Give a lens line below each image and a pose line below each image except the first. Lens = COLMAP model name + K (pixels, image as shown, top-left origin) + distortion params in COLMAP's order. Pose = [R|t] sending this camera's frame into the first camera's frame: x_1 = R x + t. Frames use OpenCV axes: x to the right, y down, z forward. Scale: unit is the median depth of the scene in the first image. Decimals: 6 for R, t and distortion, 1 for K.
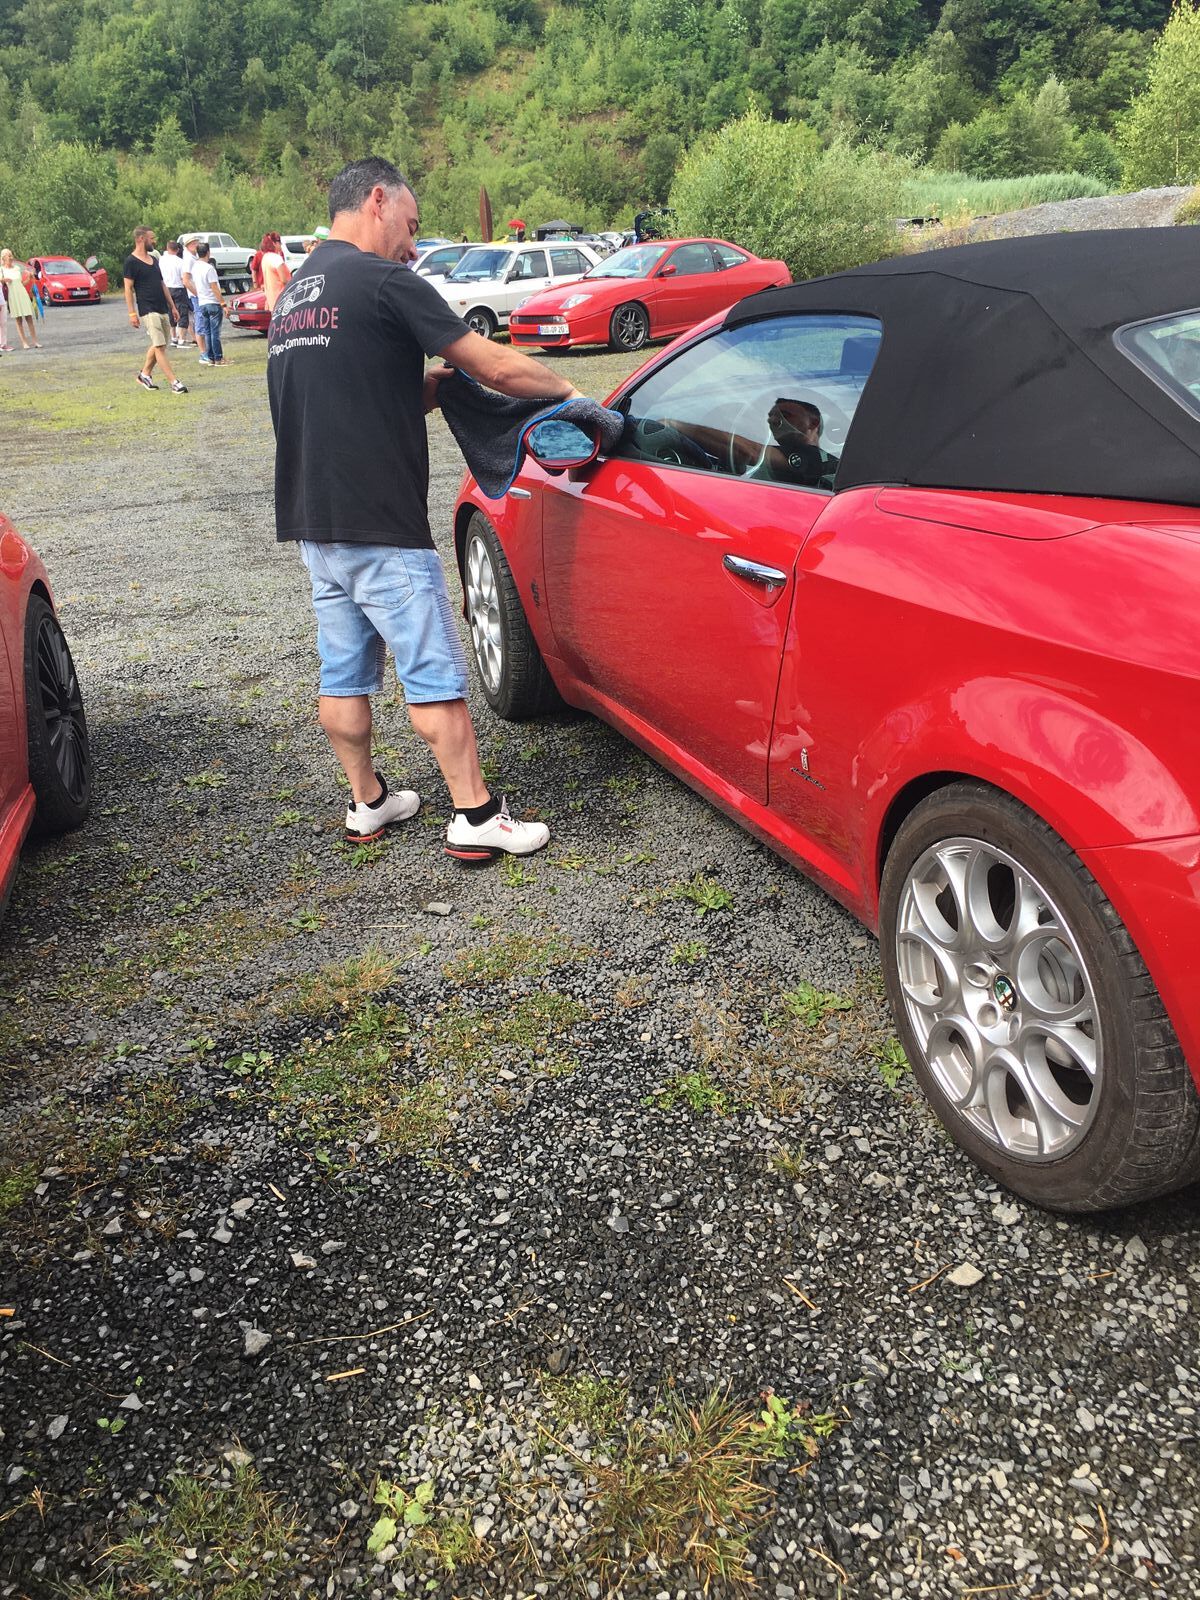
lens RADIAL K [[1443.4, 0, 604.9], [0, 1443.4, 808.0], [0, 0, 1]] dist [0.108245, -0.177514]
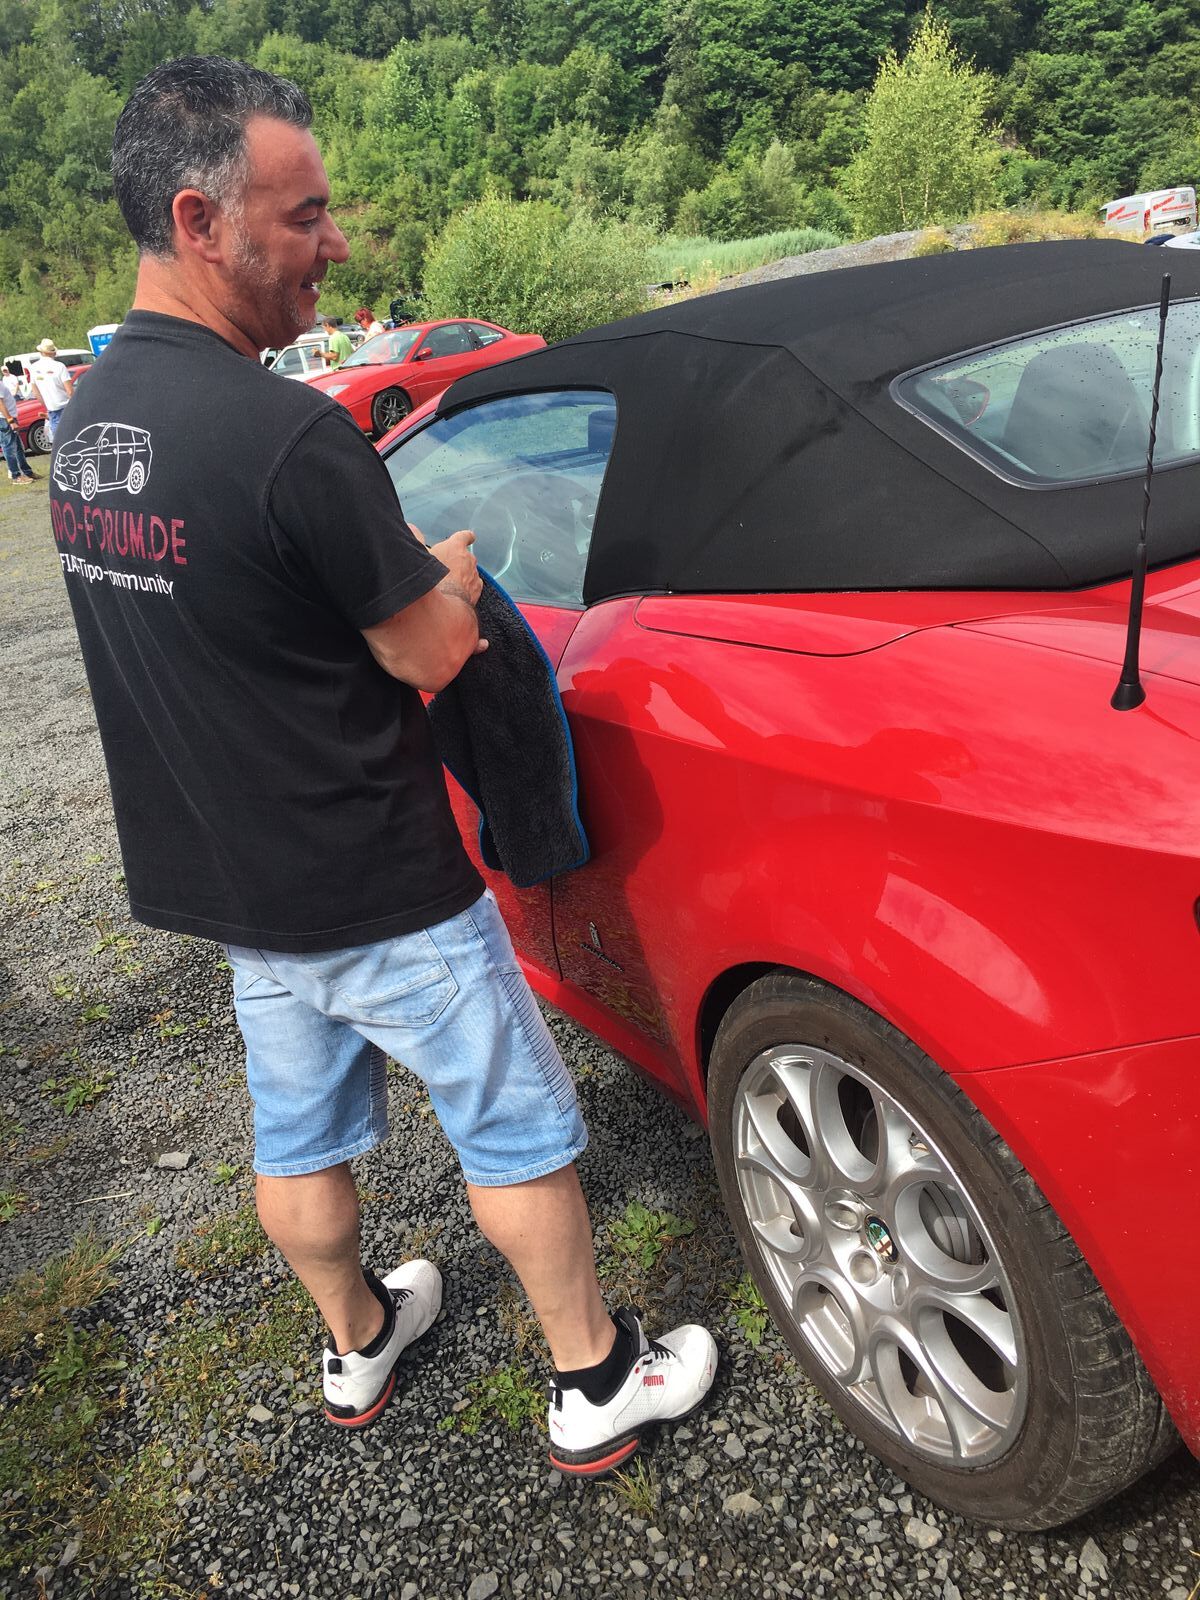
lens RADIAL K [[1443.4, 0, 604.9], [0, 1443.4, 808.0], [0, 0, 1]] dist [0.108245, -0.177514]
pose [[0.984829, -0.126878, 0.118381, 0.062949], [0.132349, 0.990415, -0.039527, -0.077667], [-0.112231, 0.054595, 0.992181, 0.219158]]
